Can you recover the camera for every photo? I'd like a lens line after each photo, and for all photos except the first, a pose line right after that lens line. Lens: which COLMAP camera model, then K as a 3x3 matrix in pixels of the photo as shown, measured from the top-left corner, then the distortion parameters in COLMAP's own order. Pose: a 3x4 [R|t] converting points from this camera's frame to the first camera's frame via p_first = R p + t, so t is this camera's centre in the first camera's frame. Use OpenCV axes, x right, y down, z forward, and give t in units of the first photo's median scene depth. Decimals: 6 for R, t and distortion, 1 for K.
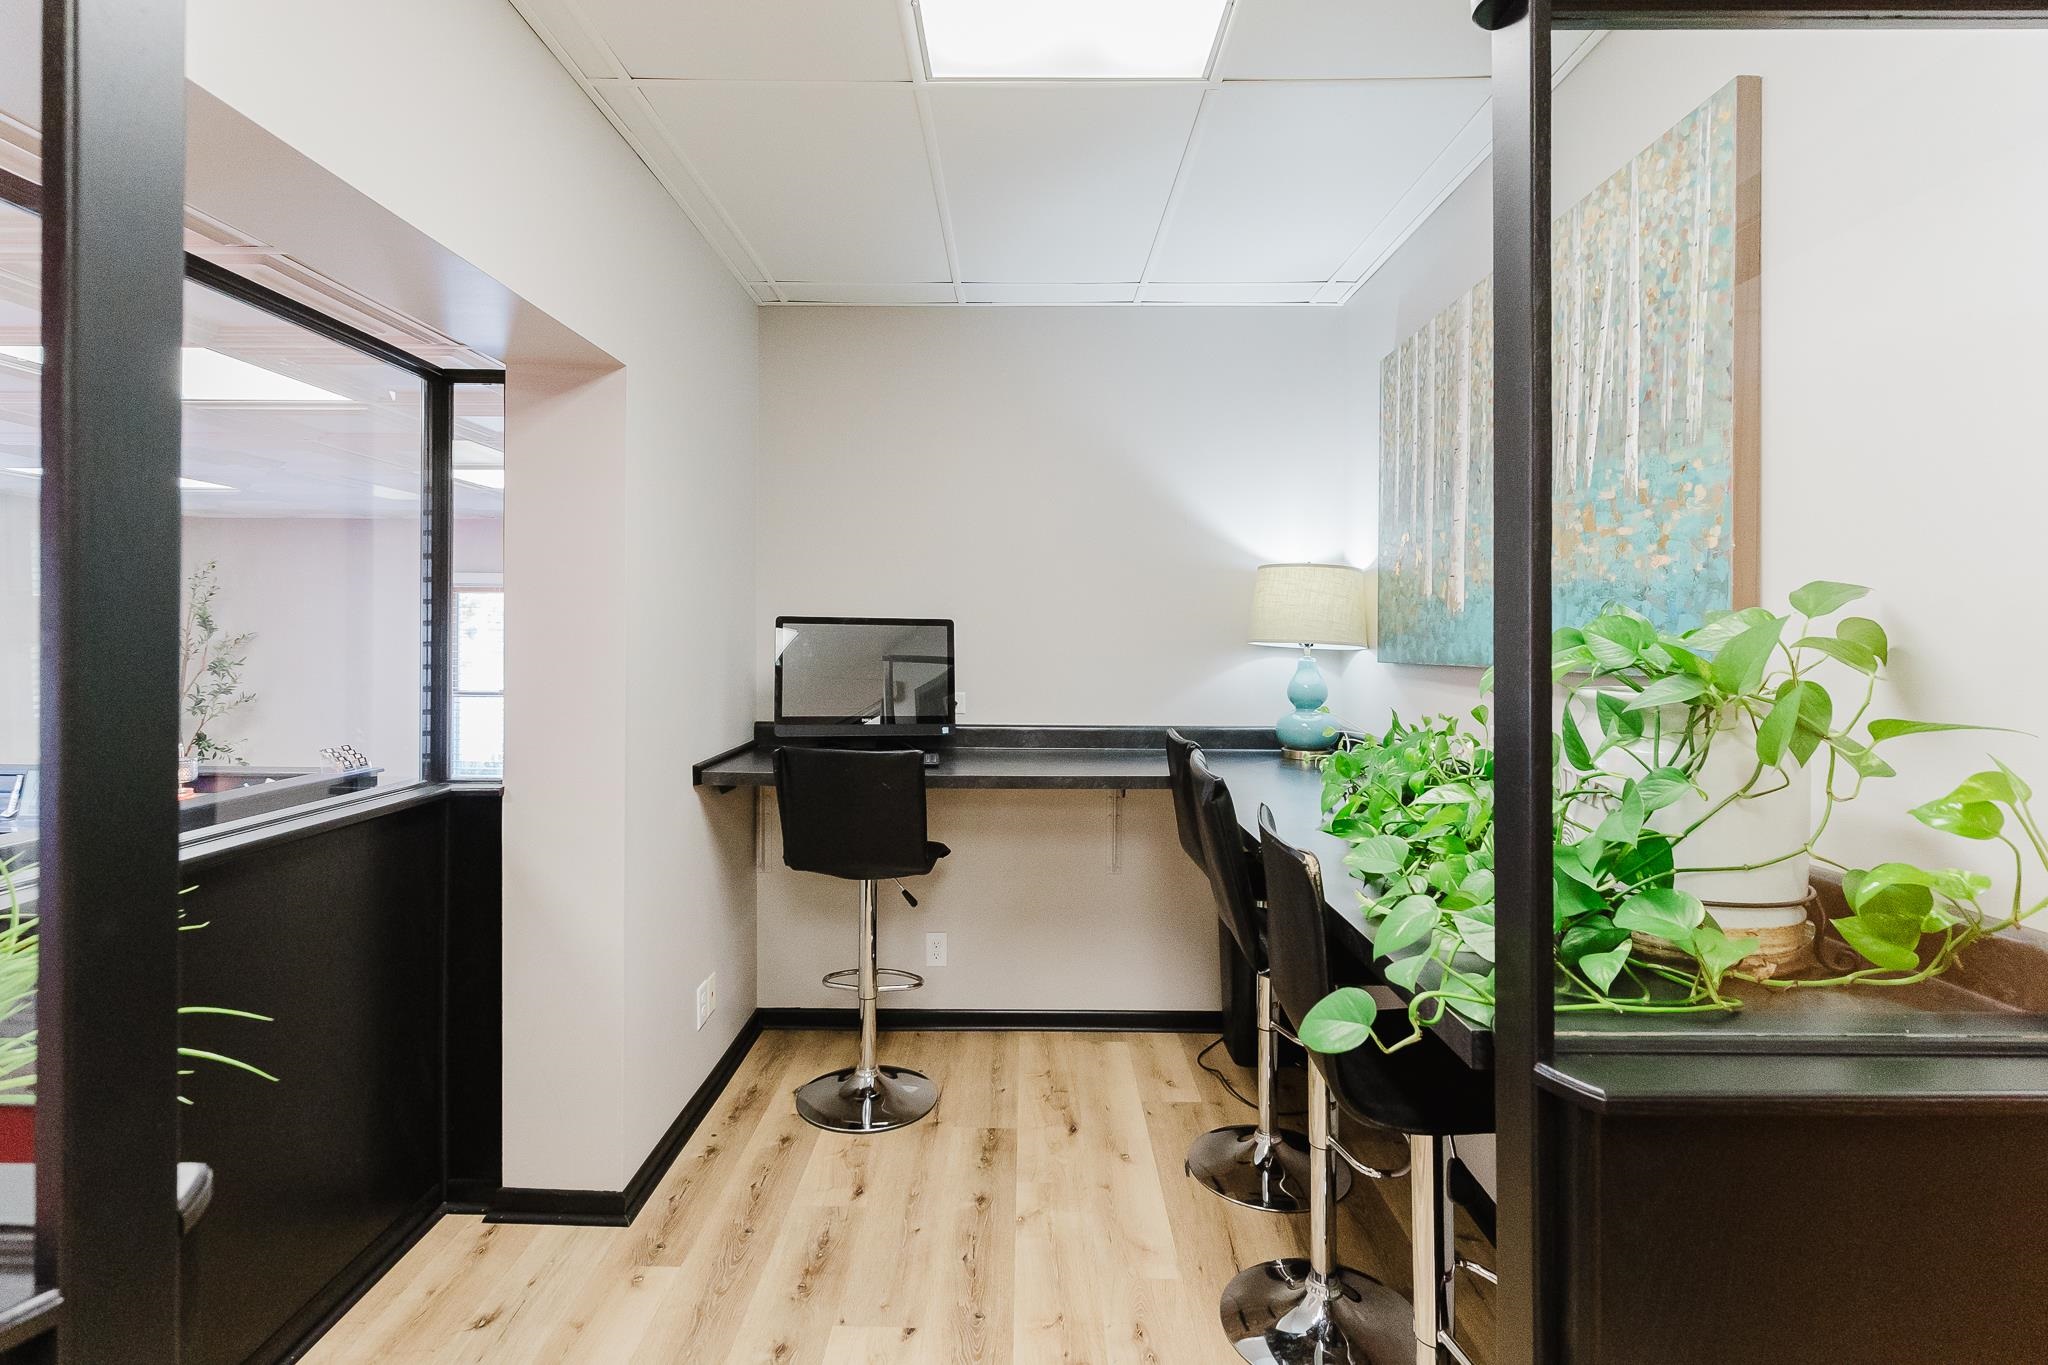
lens RADIAL K [[1012.7, 0, 1020.6], [0, 1012.7, 621.3], [0, 0, 1]] dist [-0.001090, -0.000041]
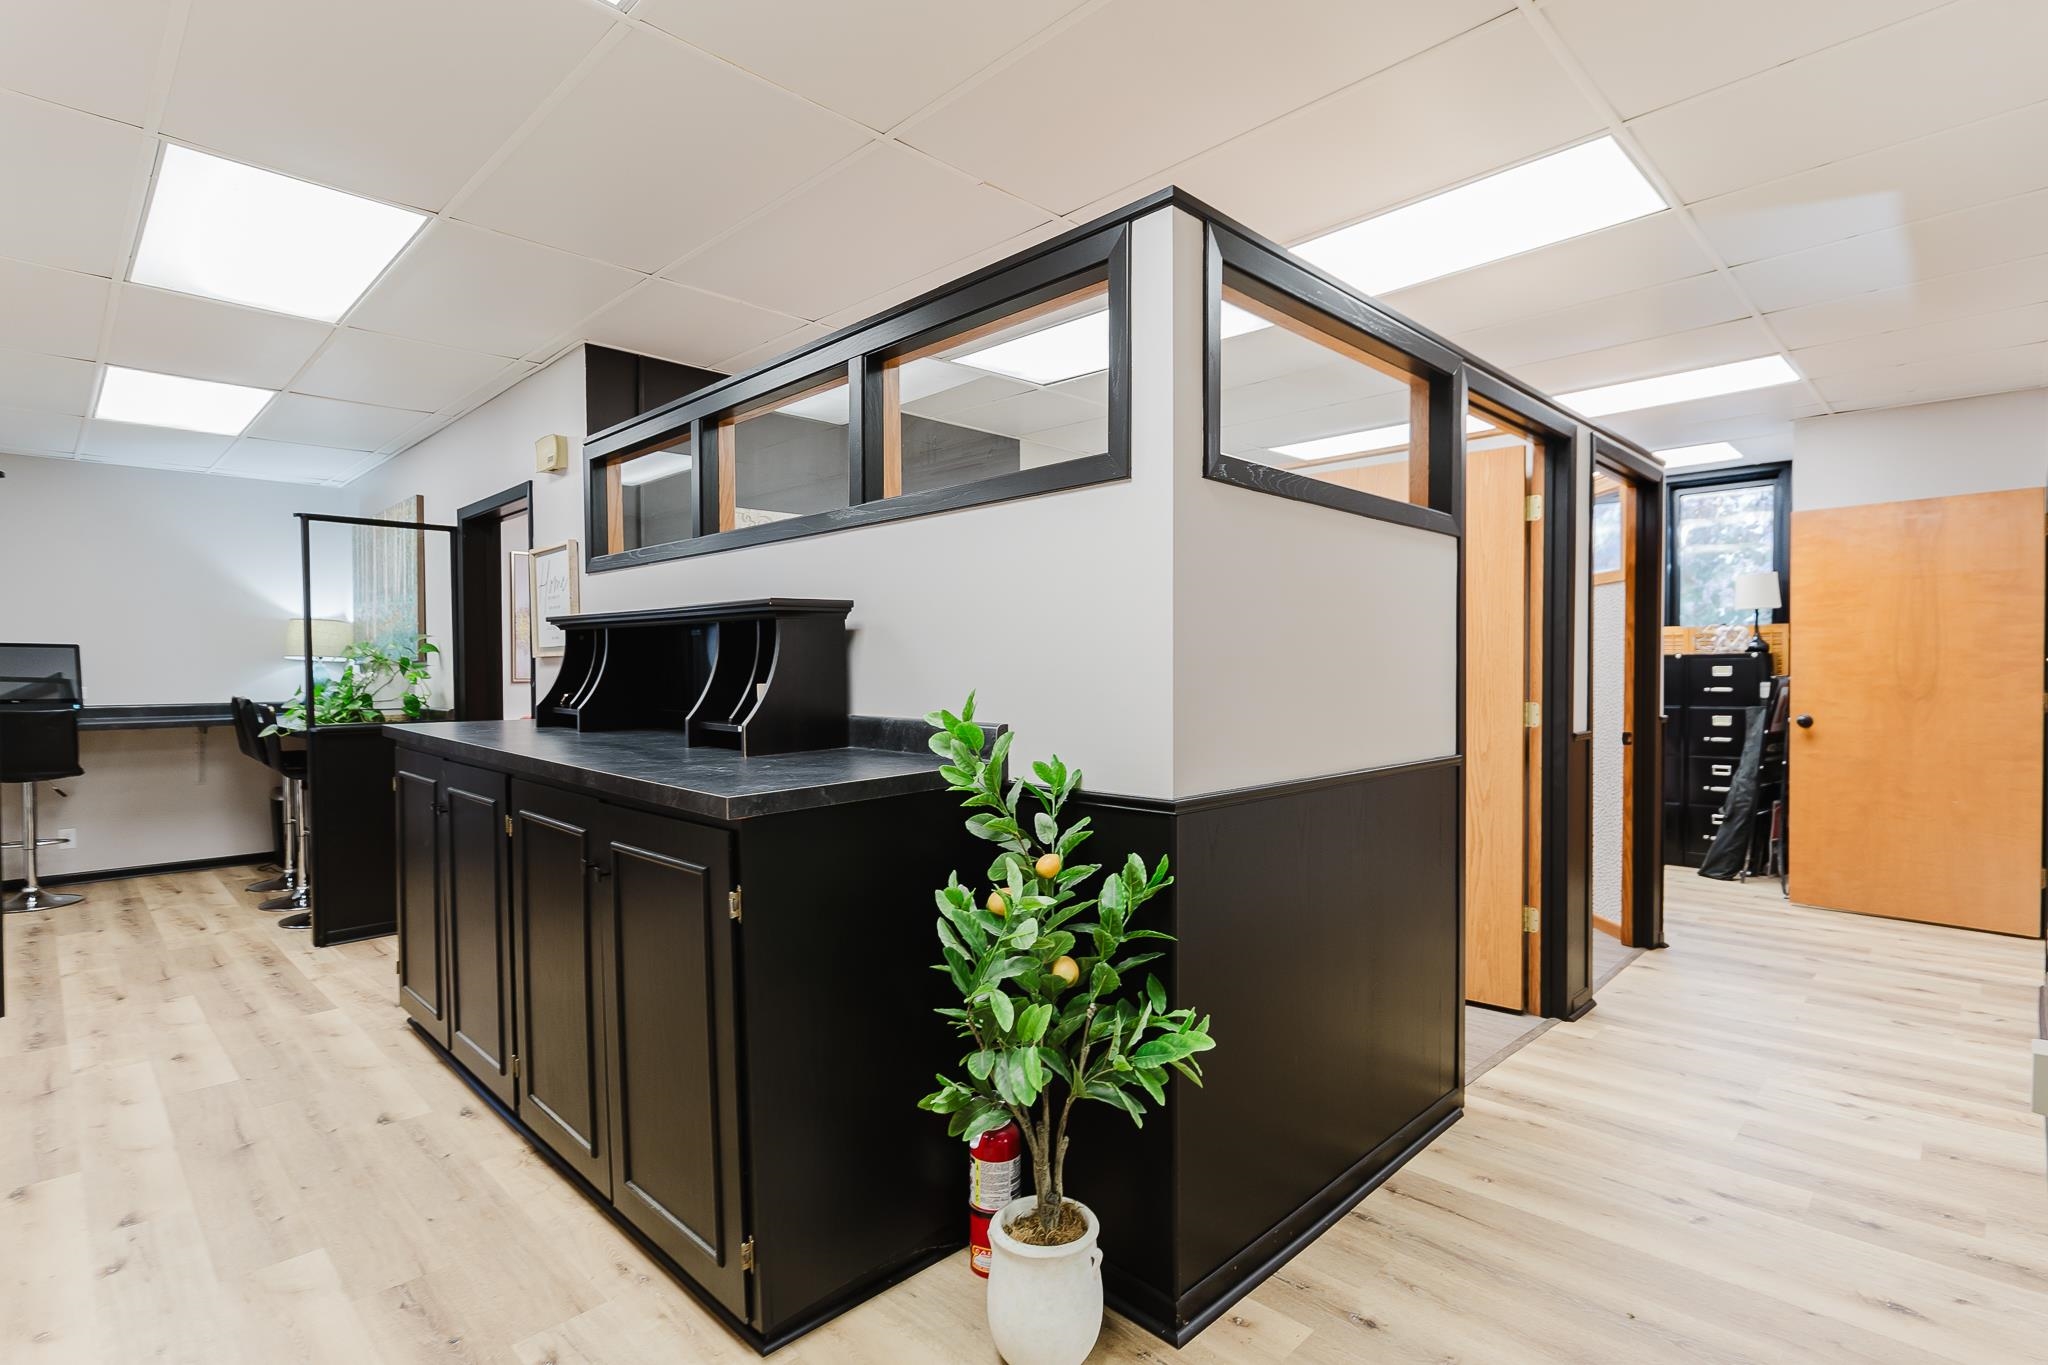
lens RADIAL K [[997.0, 0, 1024.0], [0, 997.0, 682.5], [0, 0, 1]] dist [-0.000168, 0.000223]
pose [[0.710334, -0.018414, 0.703624, -0.120569], [0.004474, 0.999756, 0.021647, 0.033251], [-0.703850, -0.012229, 0.710243, -1.398990]]
